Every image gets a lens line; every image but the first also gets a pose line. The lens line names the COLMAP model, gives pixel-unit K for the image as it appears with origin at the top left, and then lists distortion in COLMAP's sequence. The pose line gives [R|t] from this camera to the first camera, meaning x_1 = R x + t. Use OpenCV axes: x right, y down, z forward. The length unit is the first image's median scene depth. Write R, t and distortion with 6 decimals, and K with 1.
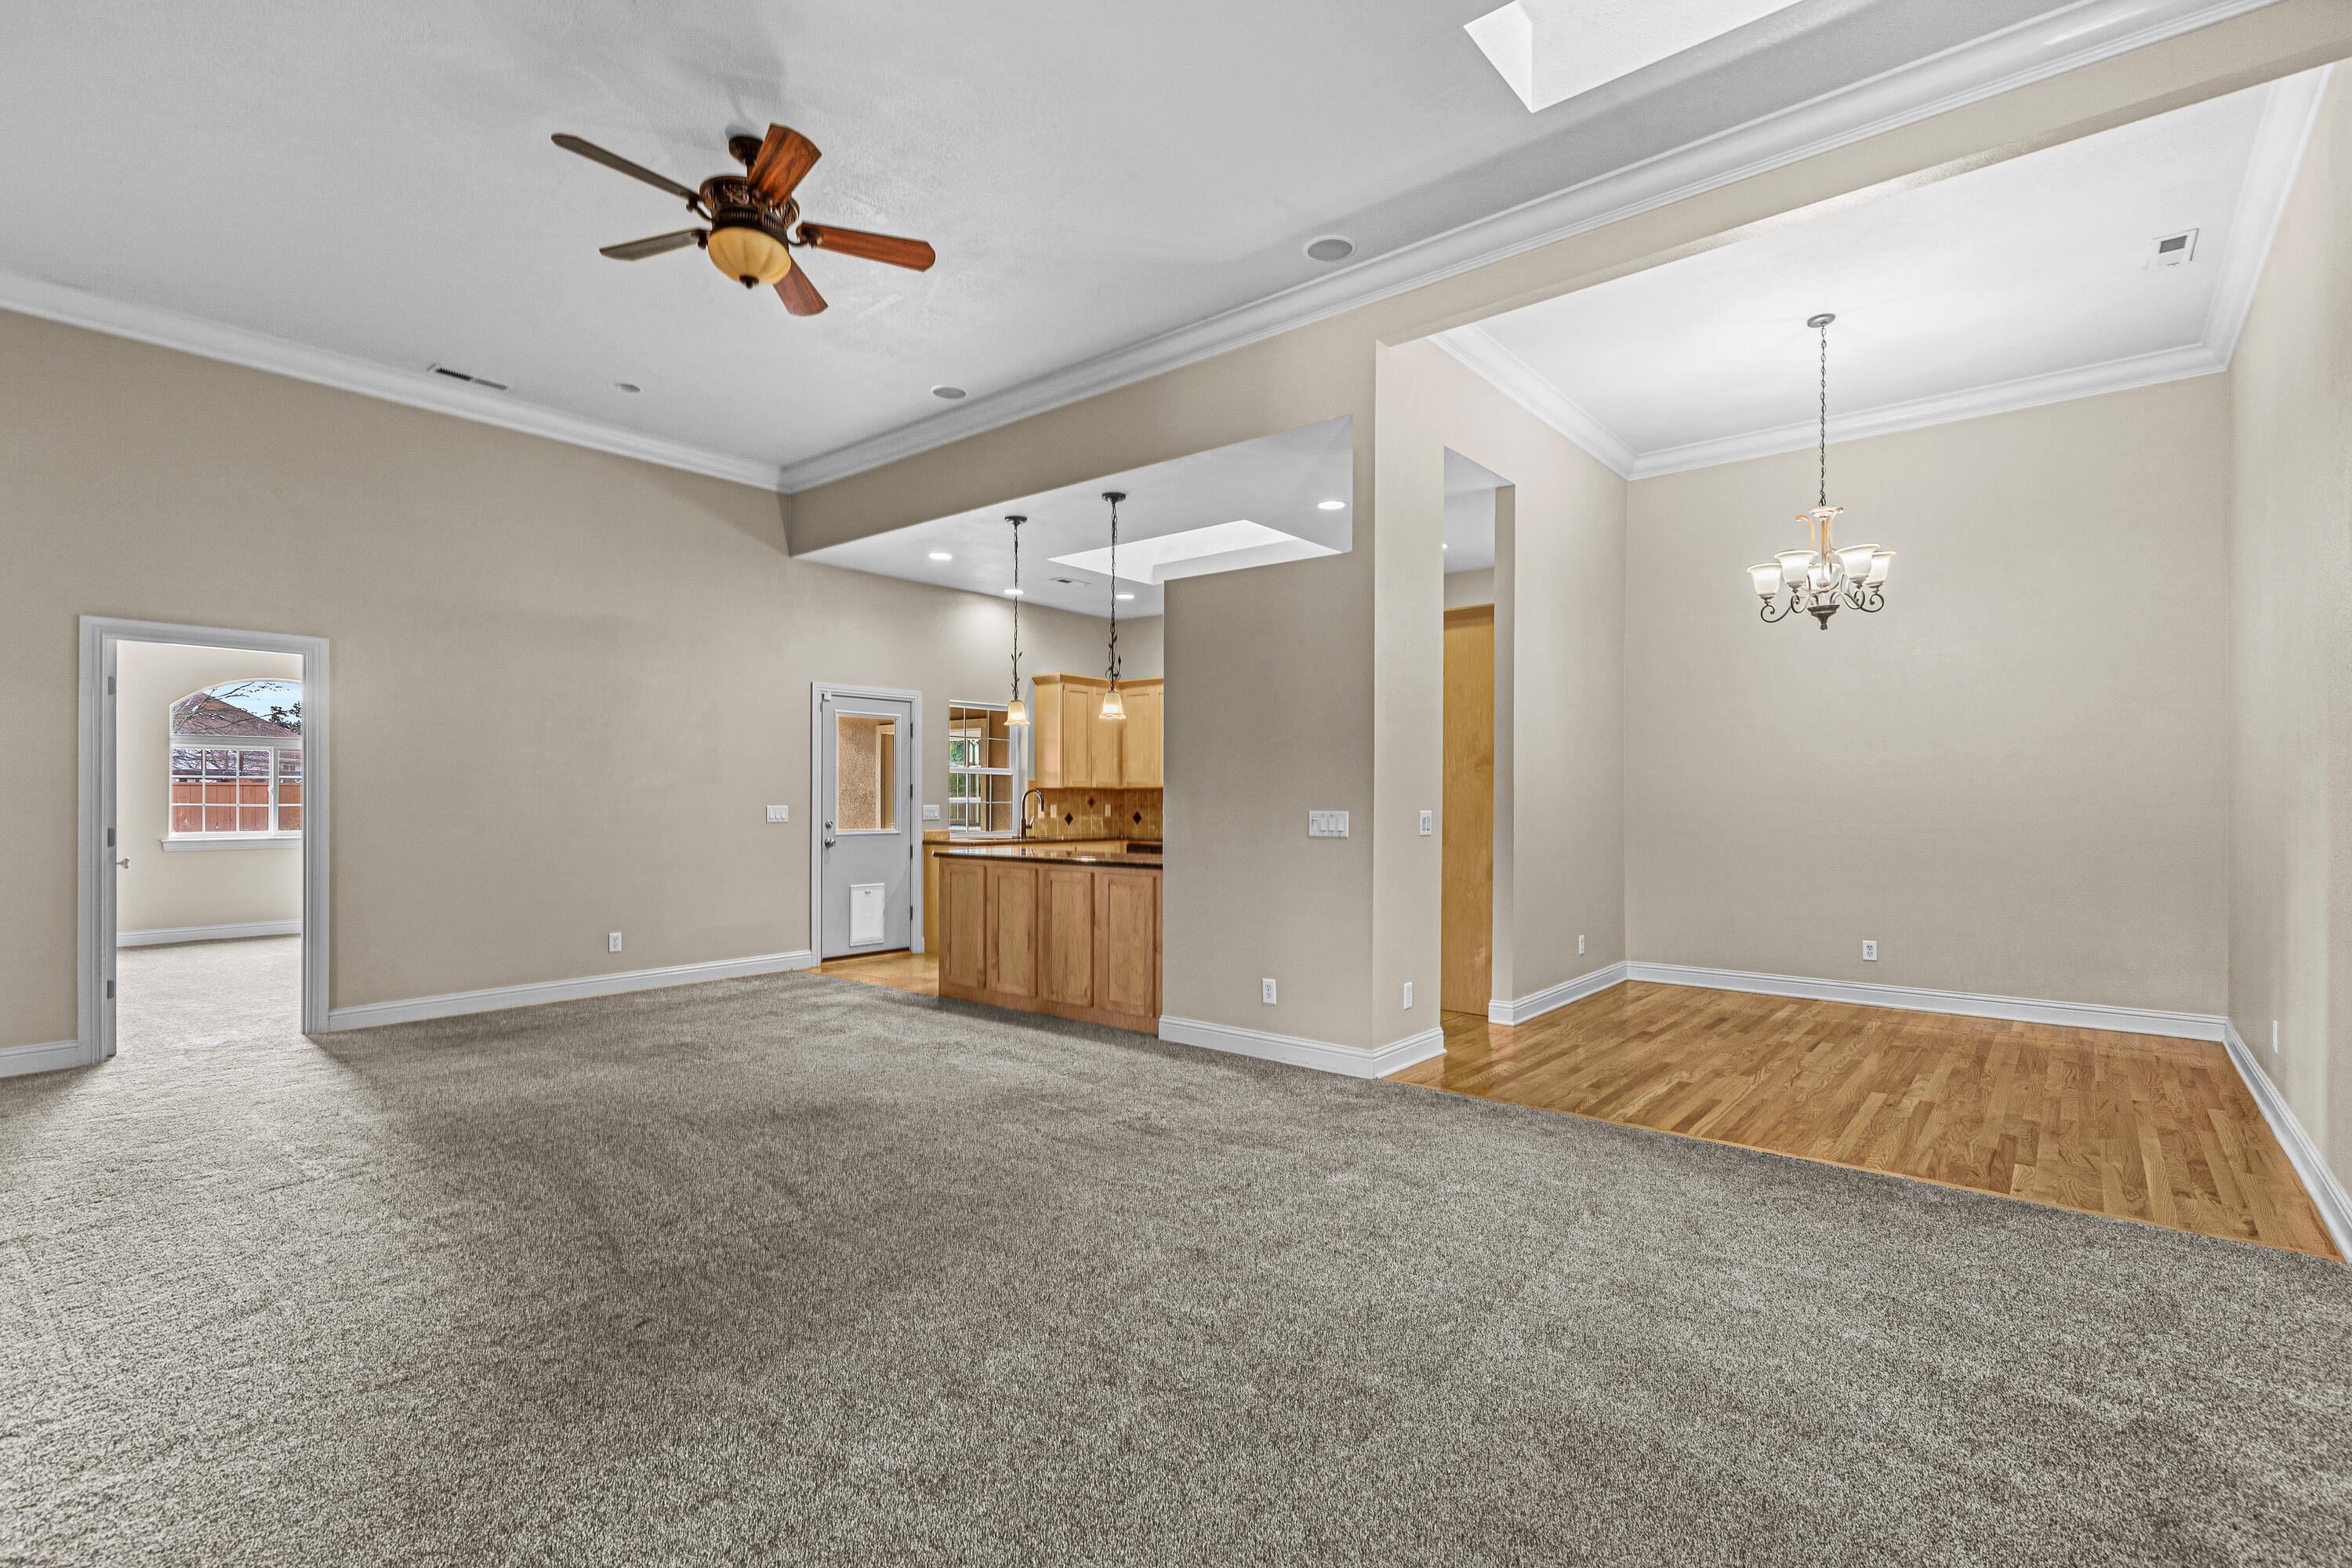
lens RADIAL K [[1082.3, 0, 1181.5], [0, 1082.3, 797.6], [0, 0, 1]] dist [0.008238, -0.000216]
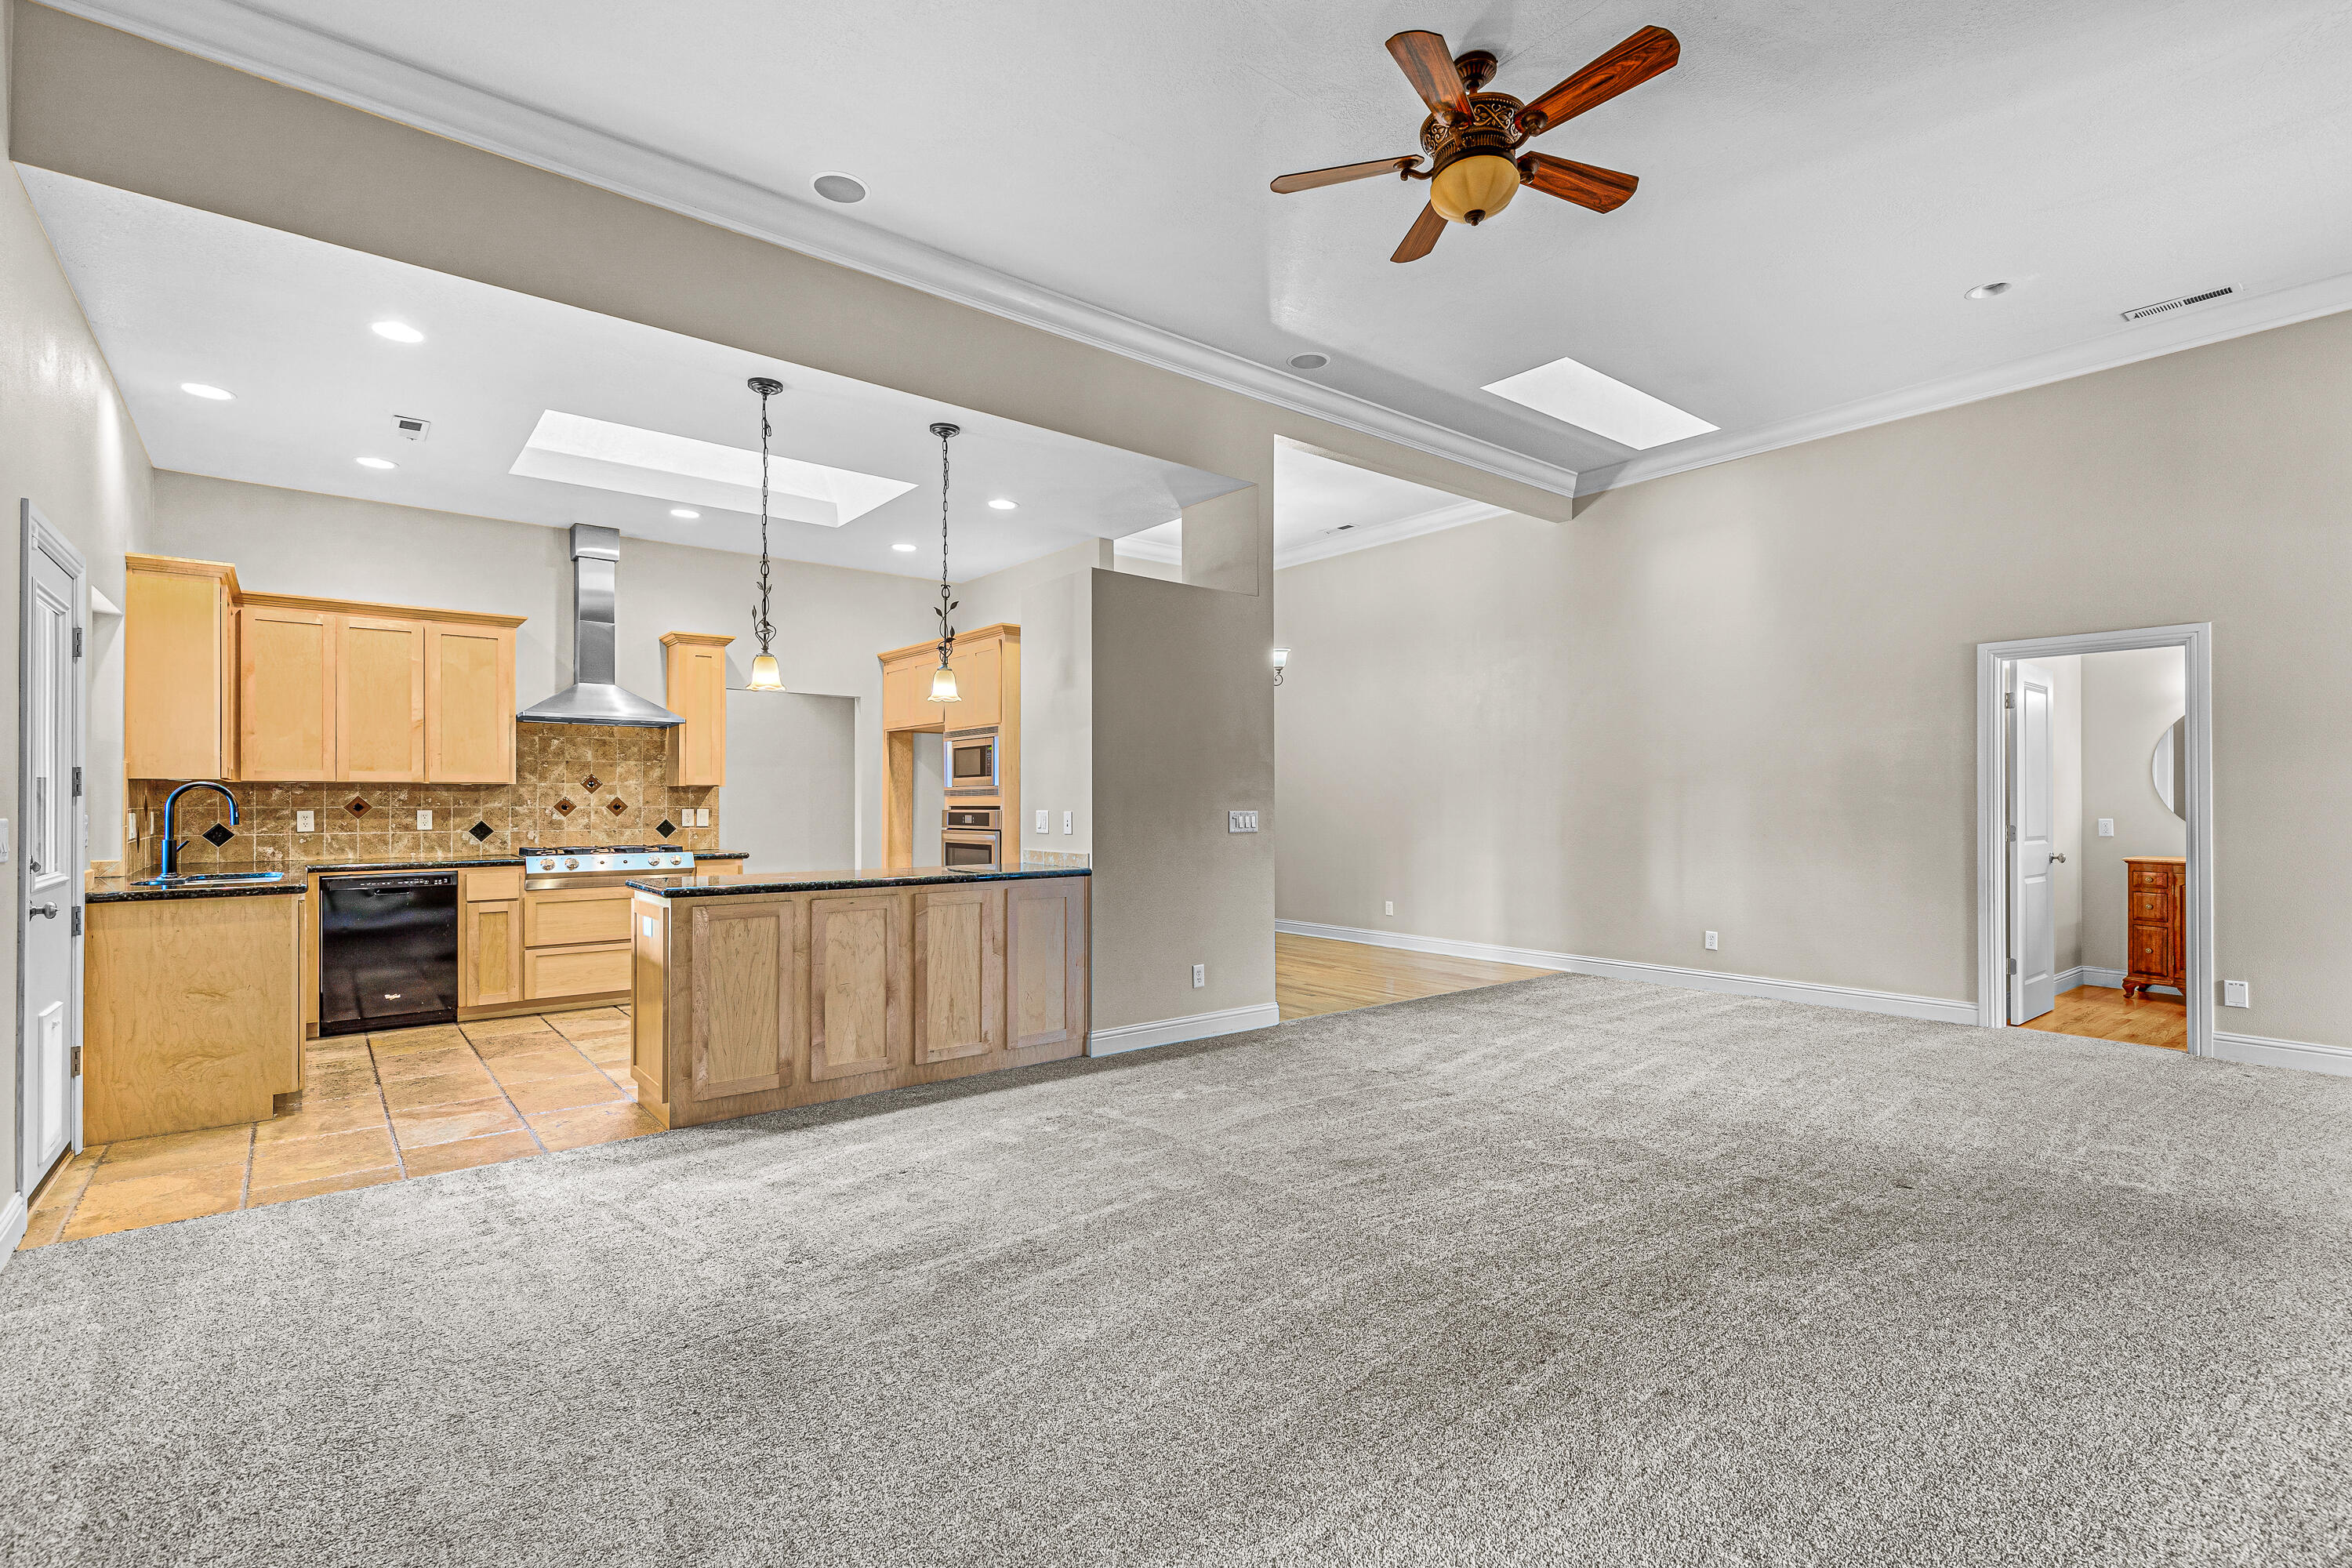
lens RADIAL K [[1082.3, 0, 1125.8], [0, 1082.3, 796.6], [0, 0, 1]] dist [0.008238, -0.000216]
pose [[0.221038, 0.008258, 0.975230, -0.878835], [0.000326, 0.999963, -0.008541, 0.006019], [-0.975265, 0.002205, 0.221028, 0.726289]]
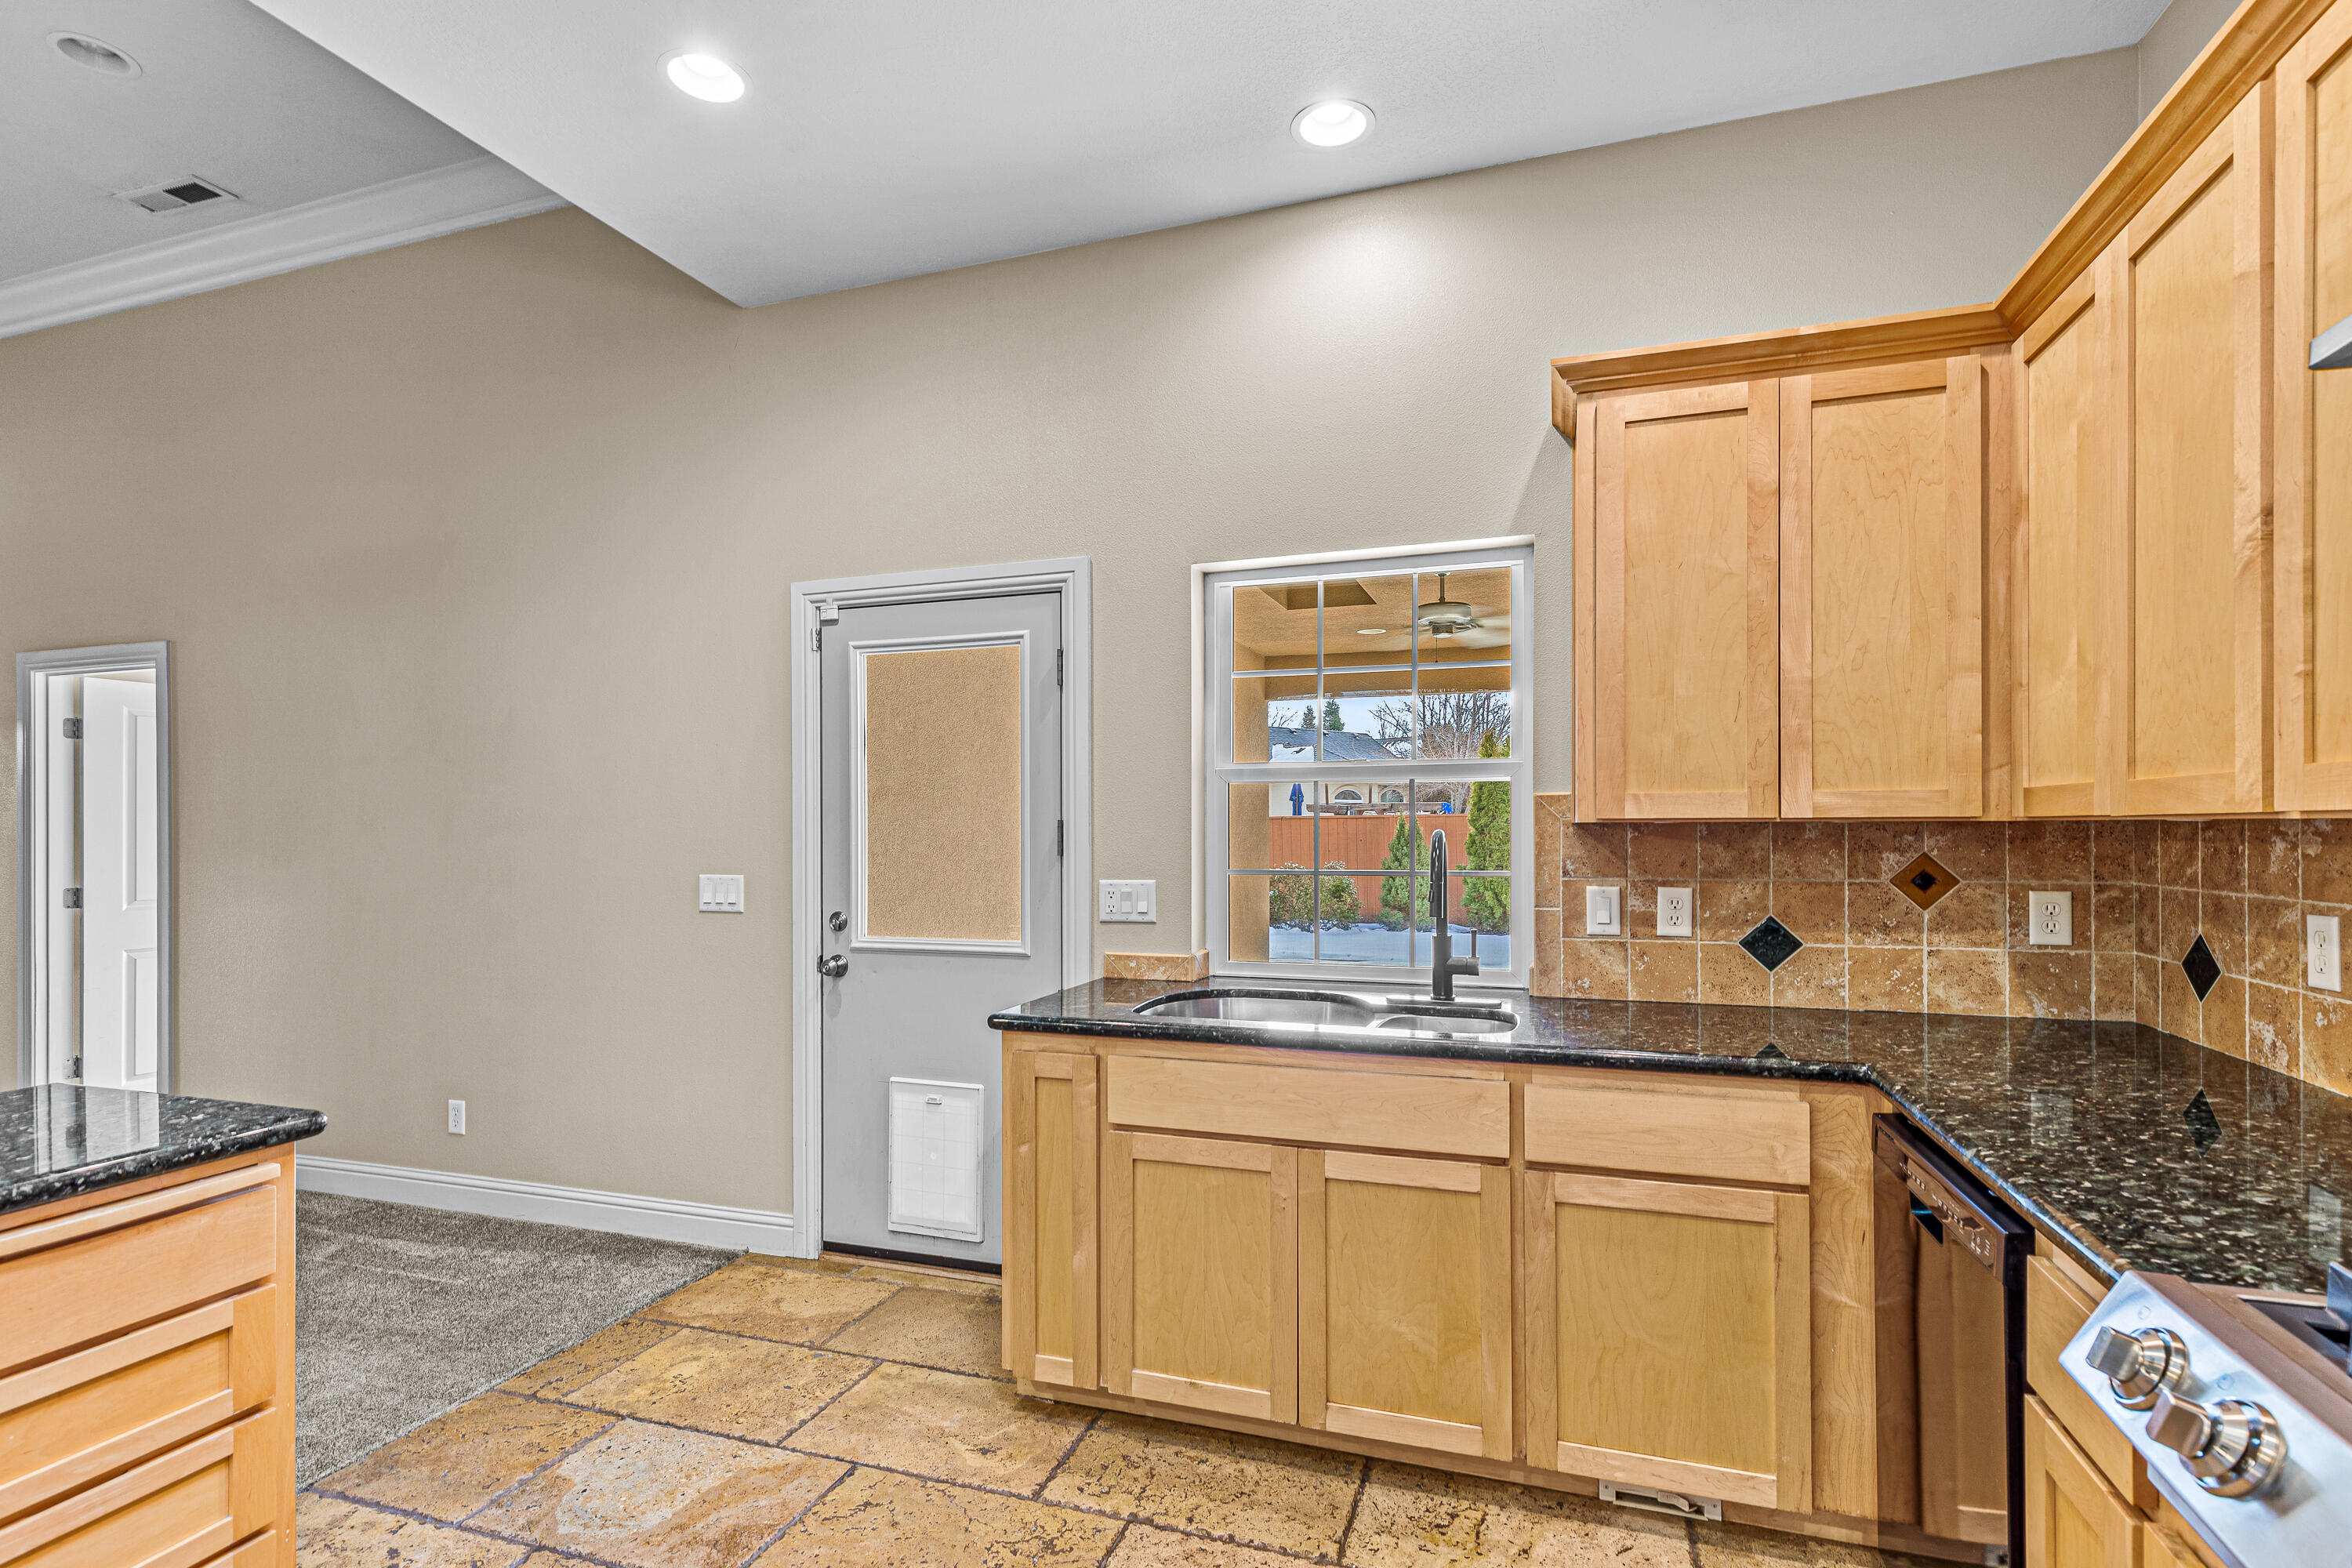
lens RADIAL K [[1082.3, 0, 1156.9], [0, 1082.3, 836.2], [0, 0, 1]] dist [0.008238, -0.000216]
pose [[0.382719, 0.011037, -0.923799, 0.129028], [0.000595, 0.999925, 0.012193, -0.015082], [0.923865, -0.005216, 0.382683, 1.326777]]
